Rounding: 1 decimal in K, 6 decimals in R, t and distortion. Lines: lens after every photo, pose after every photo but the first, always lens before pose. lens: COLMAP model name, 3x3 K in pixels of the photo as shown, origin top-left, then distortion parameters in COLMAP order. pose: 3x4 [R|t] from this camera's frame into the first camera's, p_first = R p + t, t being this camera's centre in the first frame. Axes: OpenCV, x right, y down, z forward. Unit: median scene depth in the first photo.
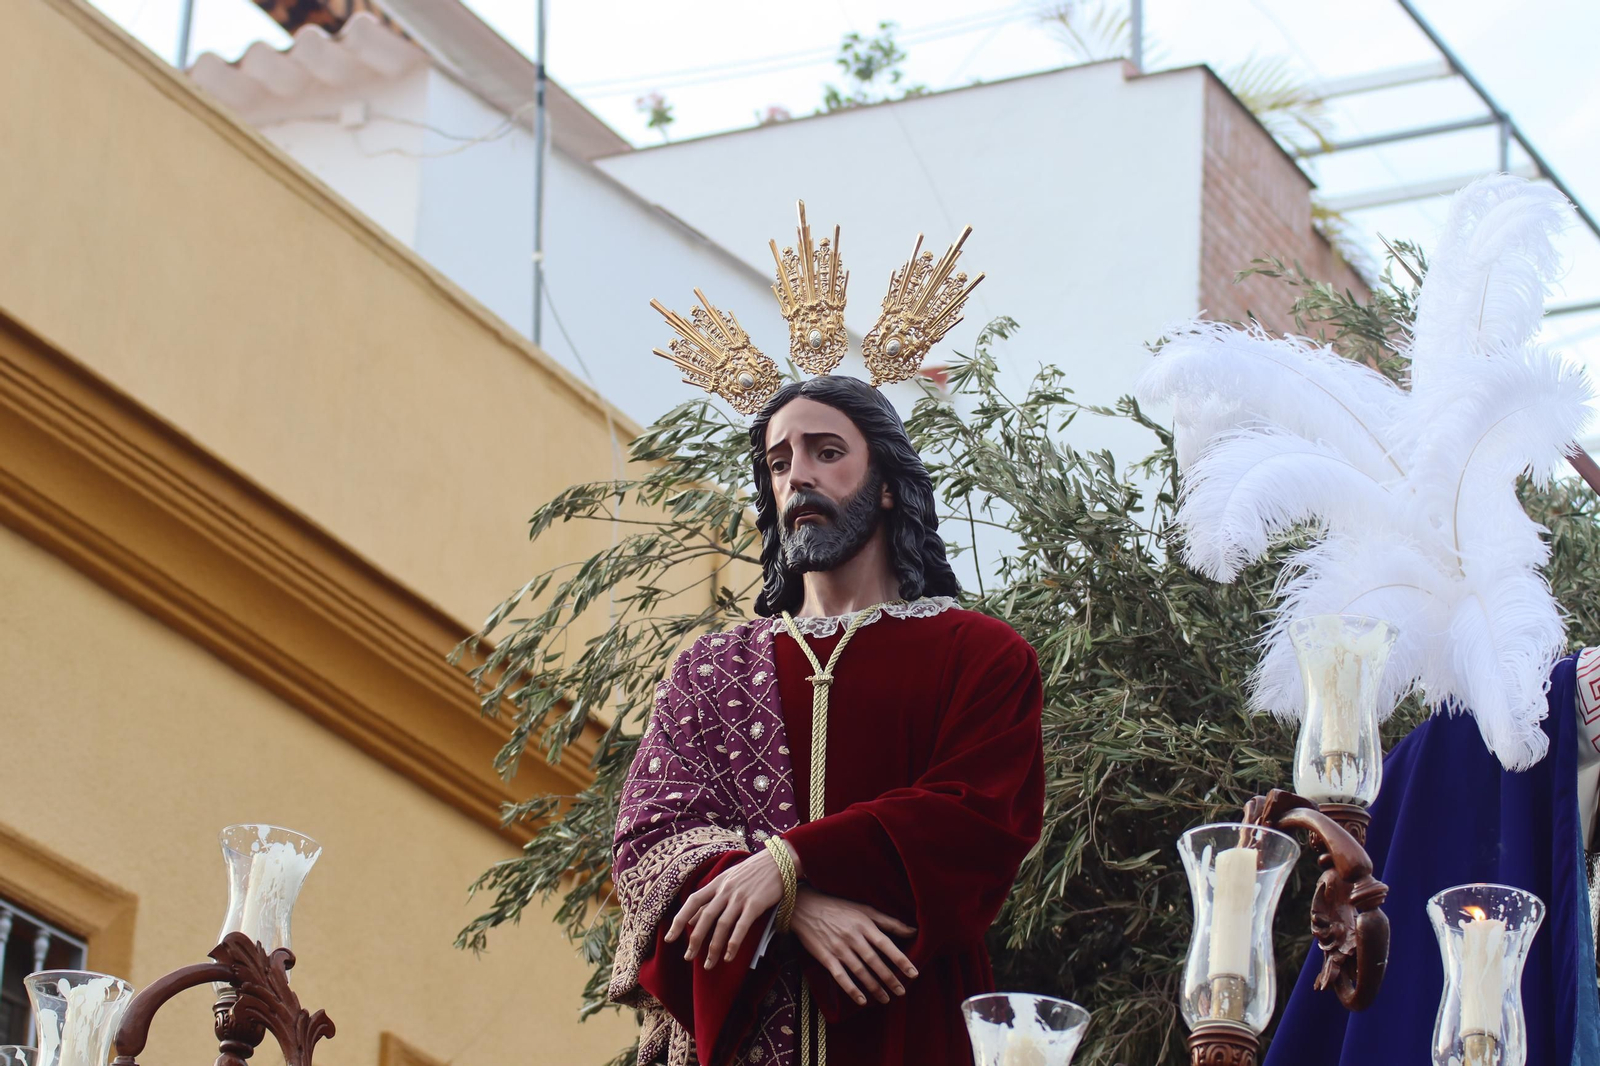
lens RADIAL K [[5268.1, 0, 808.1], [0, 5268.1, 529.3], [0, 0, 1]] dist [-0.361977, 0.000000]
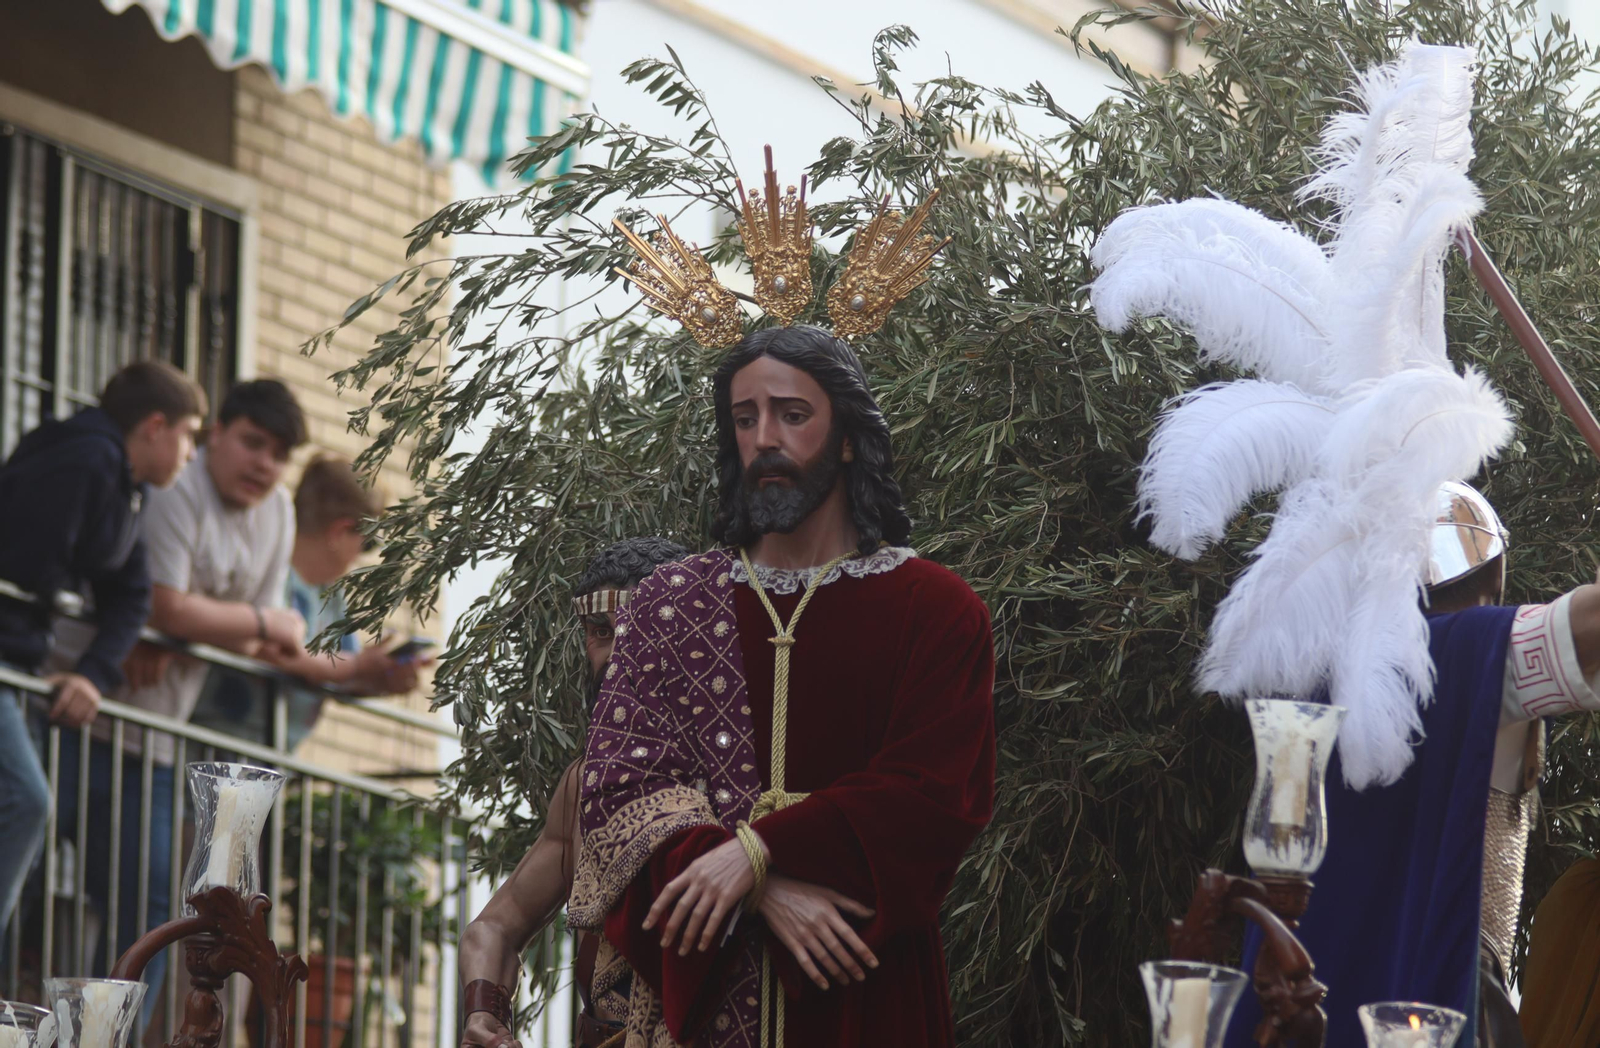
lens RADIAL K [[10437.8, 0, 813.7], [0, 10437.8, 518.3], [0, 0, 1]] dist [1.163655, 0.000000]
pose [[0.996854, 0.018931, 0.076967, -0.150265], [-0.036914, 0.970200, 0.239479, -0.487946], [-0.070140, -0.241566, 0.967846, -0.989704]]
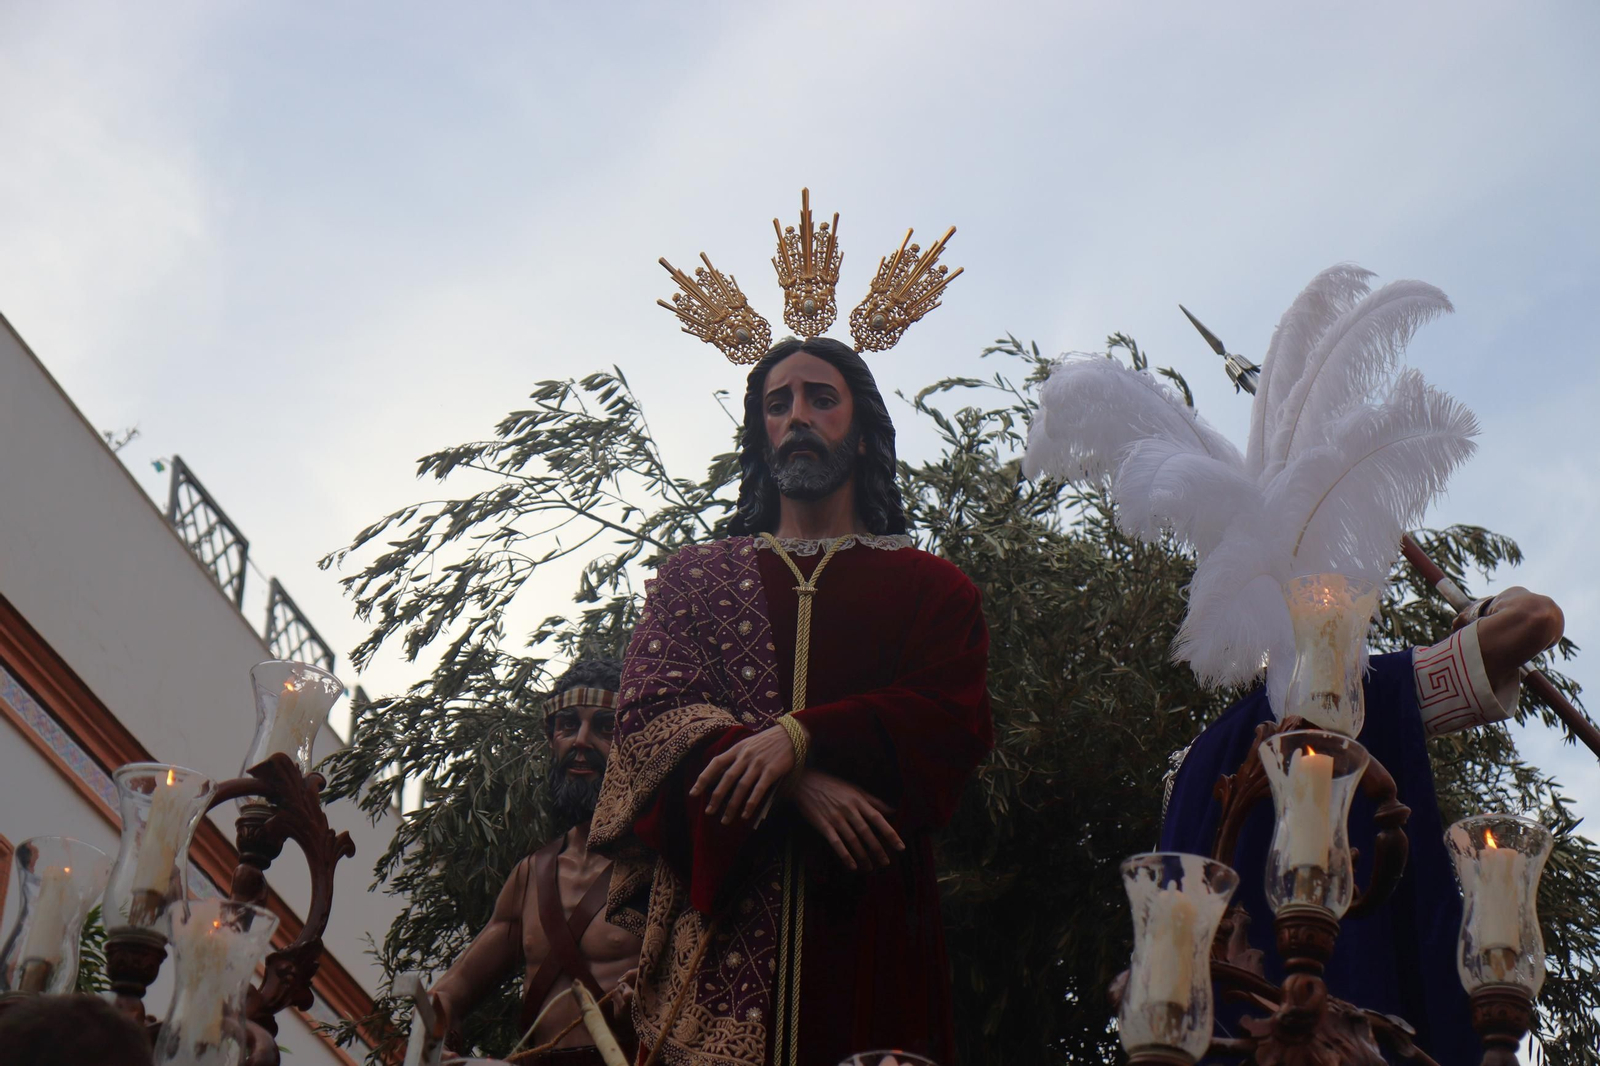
lens RADIAL K [[3551.7, 0, 798.0], [0, 3551.7, 551.0], [0, 0, 1]] dist [0.350028, 0.000000]
pose [[0.972436, 0.122631, 0.198317, -0.155201], [-0.116137, 0.992254, -0.044098, 0.054445], [-0.202188, 0.019851, 0.979146, 0.231021]]
